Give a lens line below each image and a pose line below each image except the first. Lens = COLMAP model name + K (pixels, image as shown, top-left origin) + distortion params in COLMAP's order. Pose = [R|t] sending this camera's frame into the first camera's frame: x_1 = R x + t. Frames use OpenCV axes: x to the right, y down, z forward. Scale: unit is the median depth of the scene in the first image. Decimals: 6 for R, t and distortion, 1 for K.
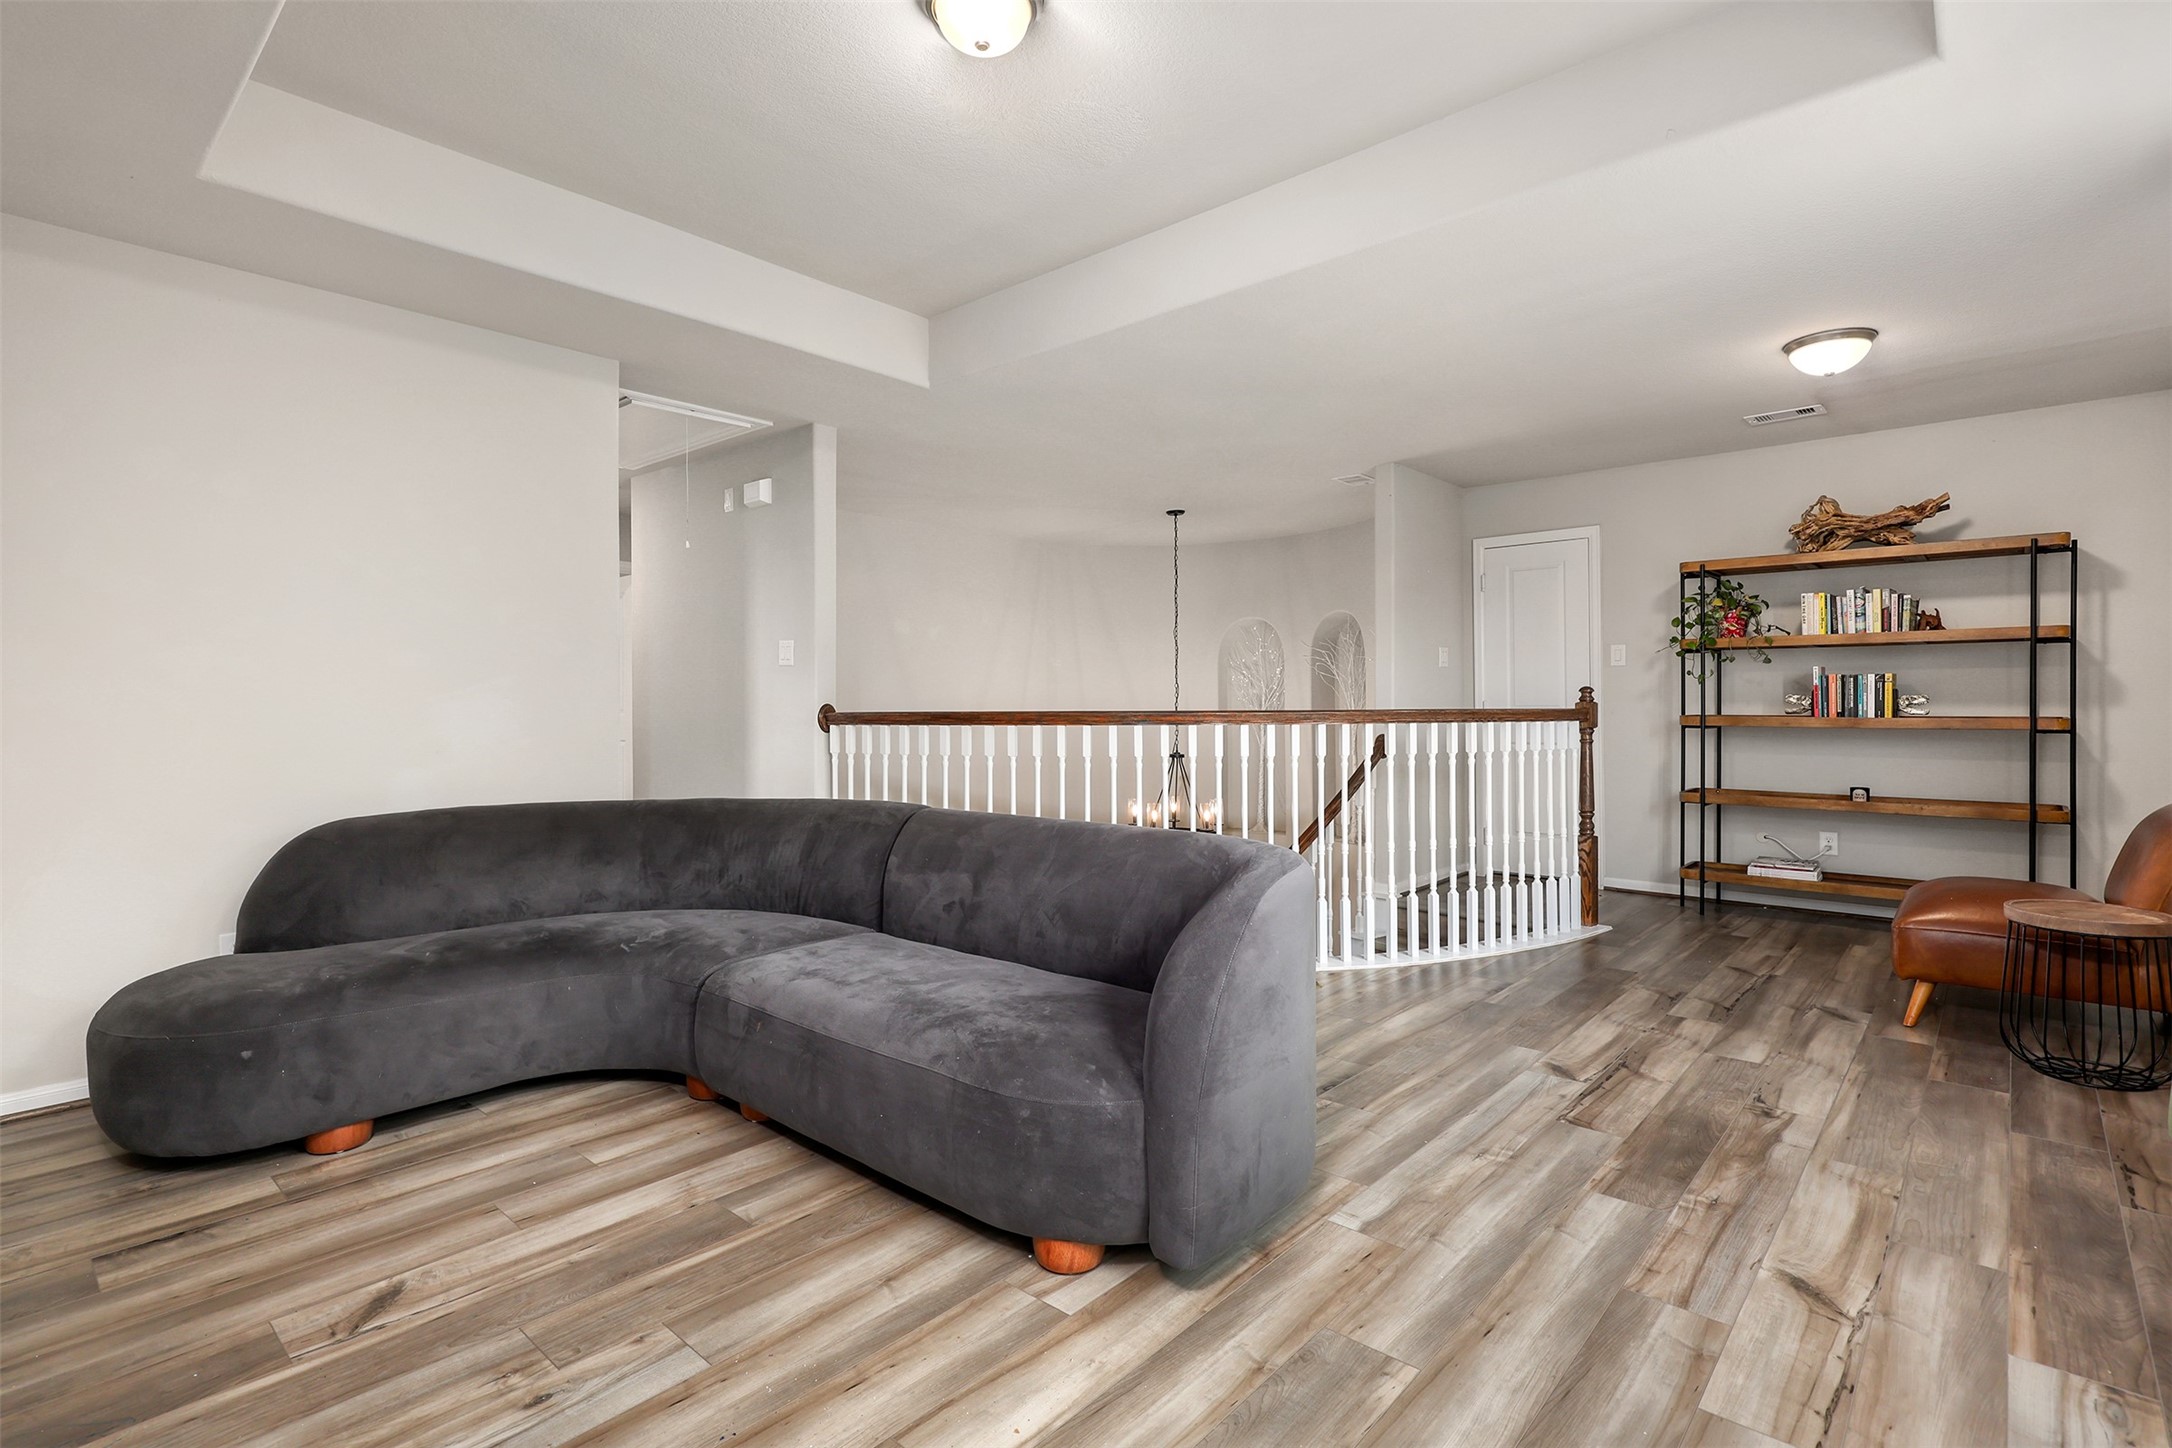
lens RADIAL K [[1028.7, 0, 1083.7], [0, 1028.7, 722.4], [0, 0, 1]] dist [-0.004004, -0.000815]
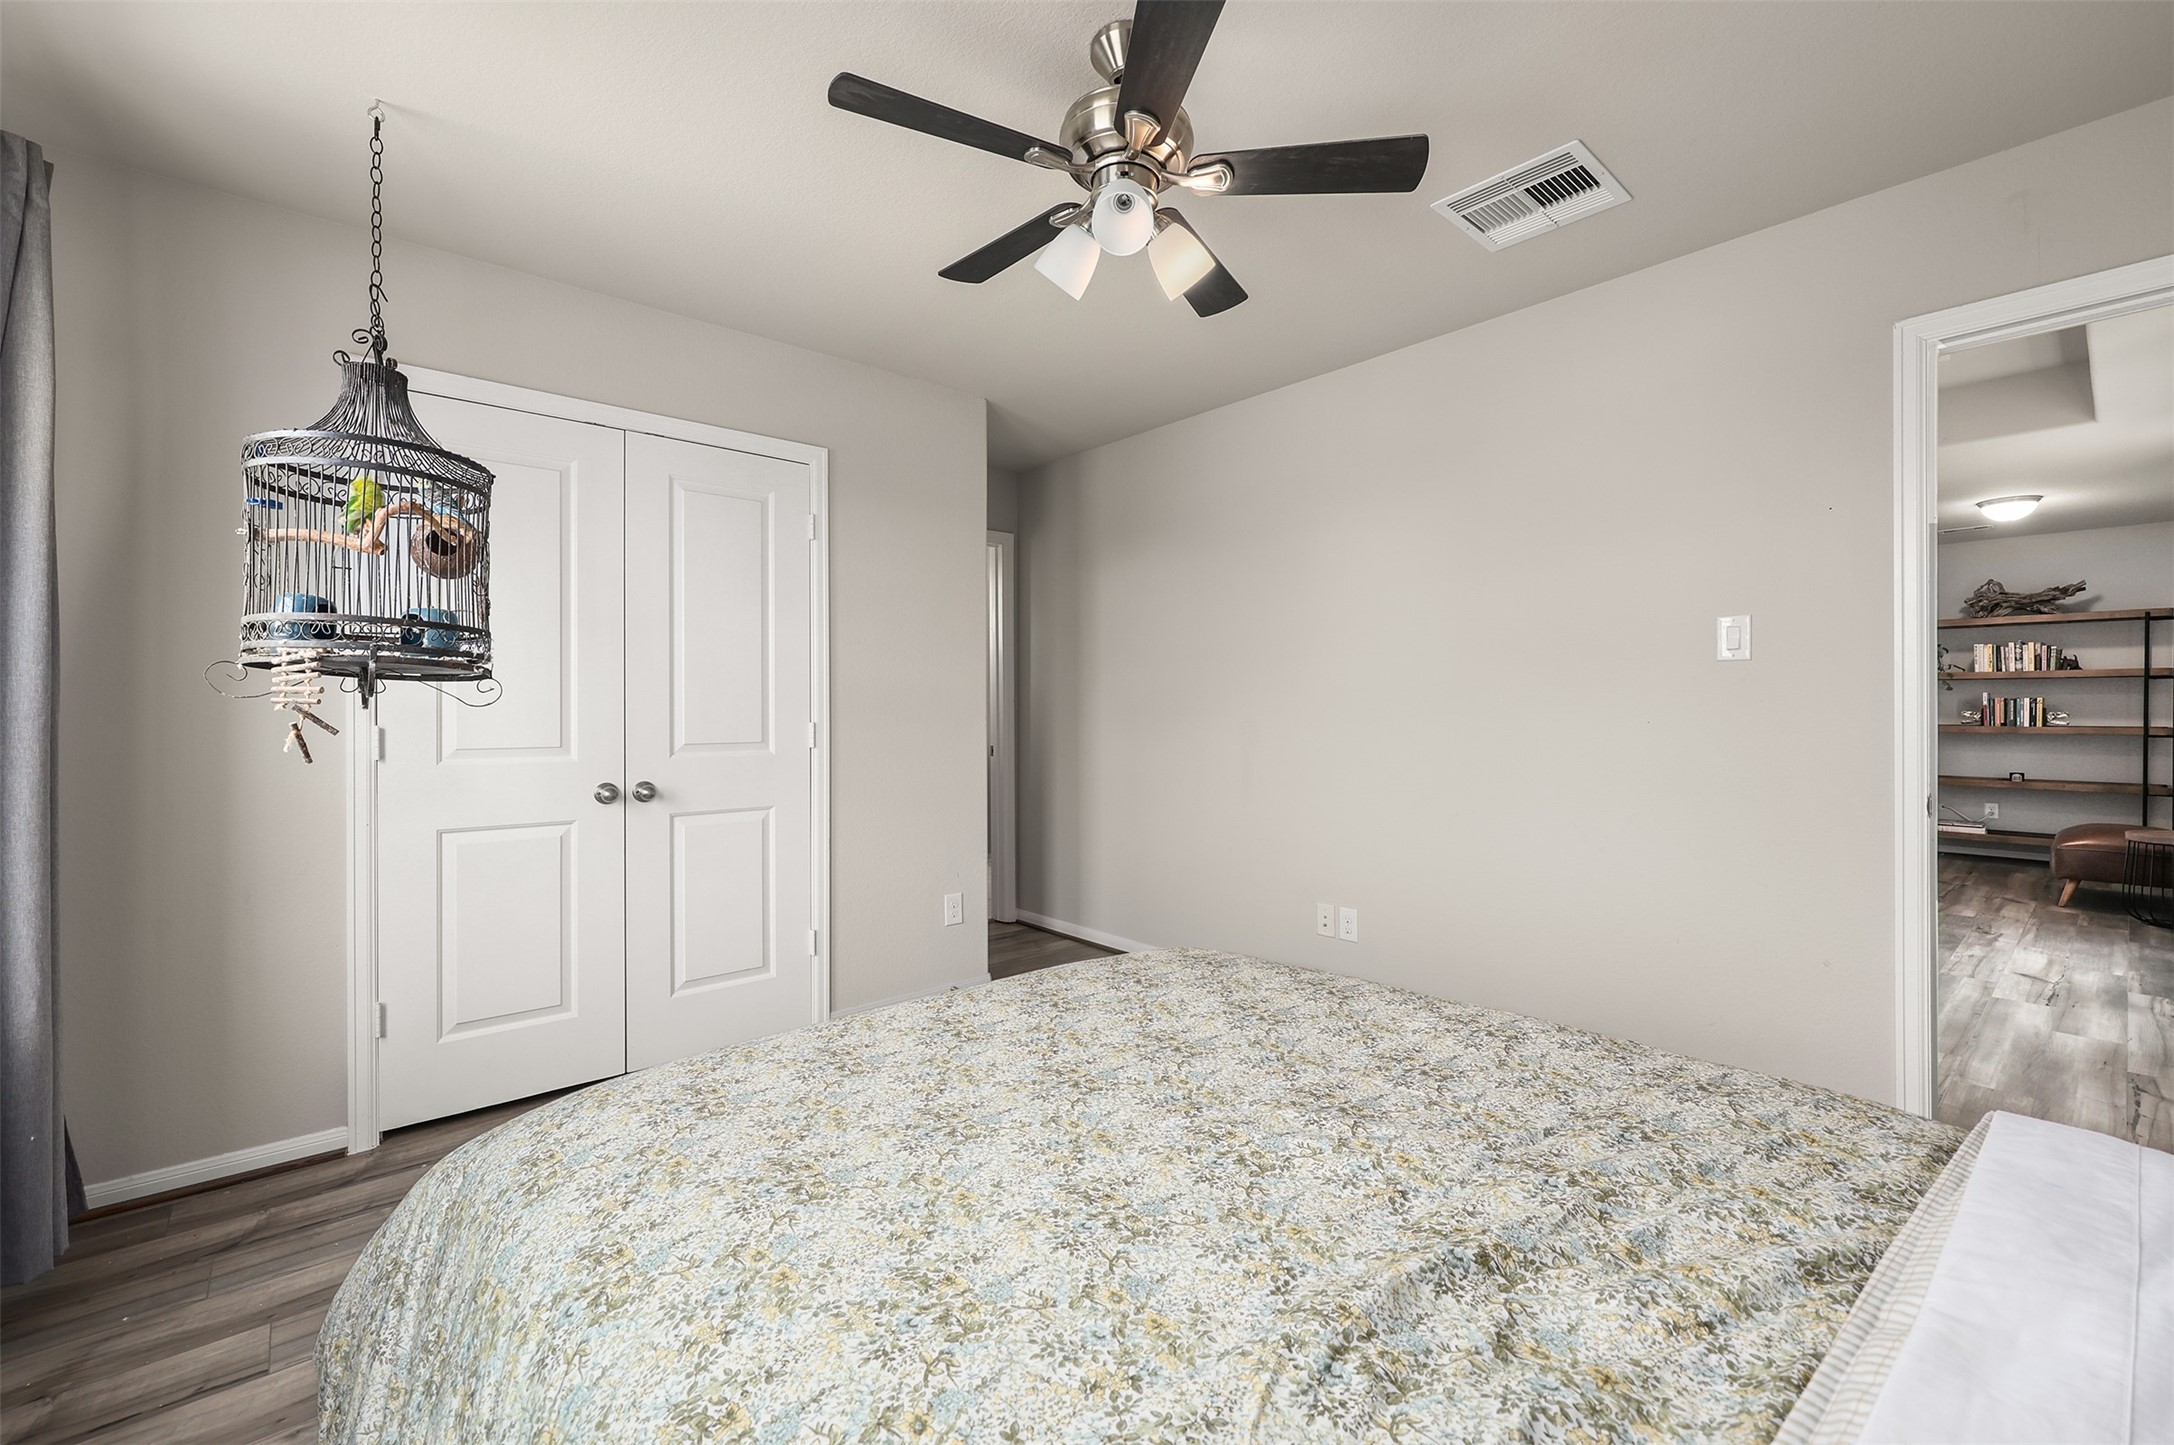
lens RADIAL K [[902.6, 0, 1104.9], [0, 902.6, 729.0], [0, 0, 1]] dist [-0.001120, -0.000808]
pose [[0.993551, 0.005897, -0.113235, -0.677896], [-0.005760, 0.999982, 0.001536, 0.007125], [0.113242, -0.000874, 0.993567, -0.744459]]
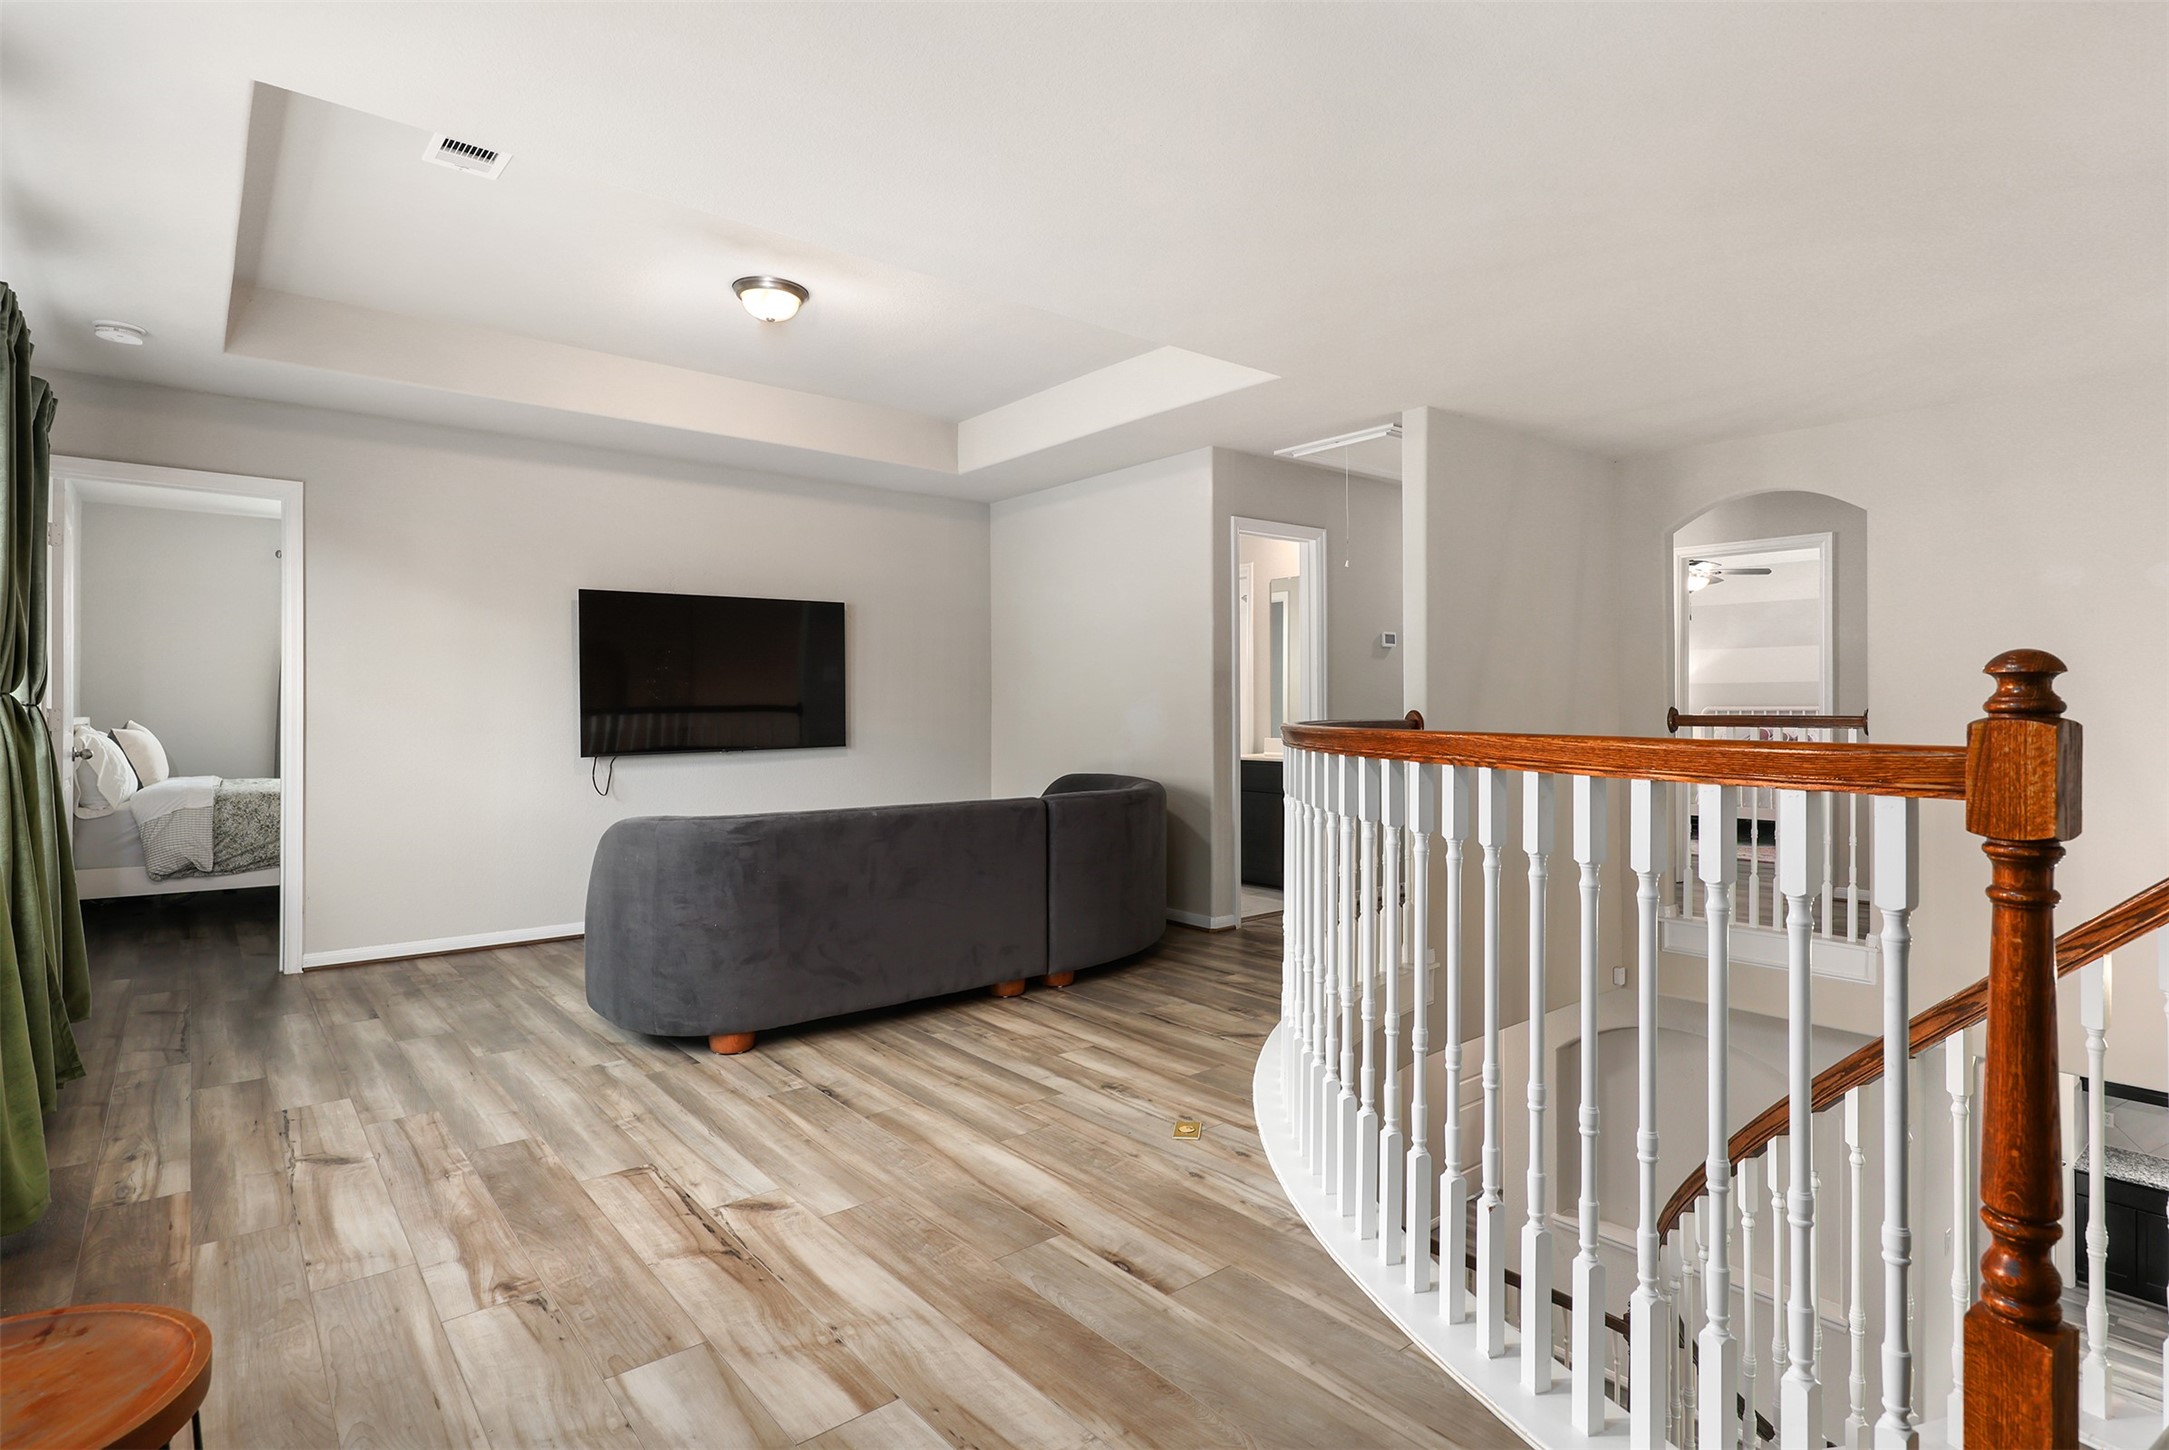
lens RADIAL K [[1106.5, 0, 1087.9], [0, 1106.5, 716.9], [0, 0, 1]] dist [-0.002875, -0.001326]
pose [[-0.153513, 0.015325, -0.988028, 1.193260], [-0.010752, 0.999795, 0.017178, -0.037580], [0.988088, 0.013260, -0.153316, 1.323144]]
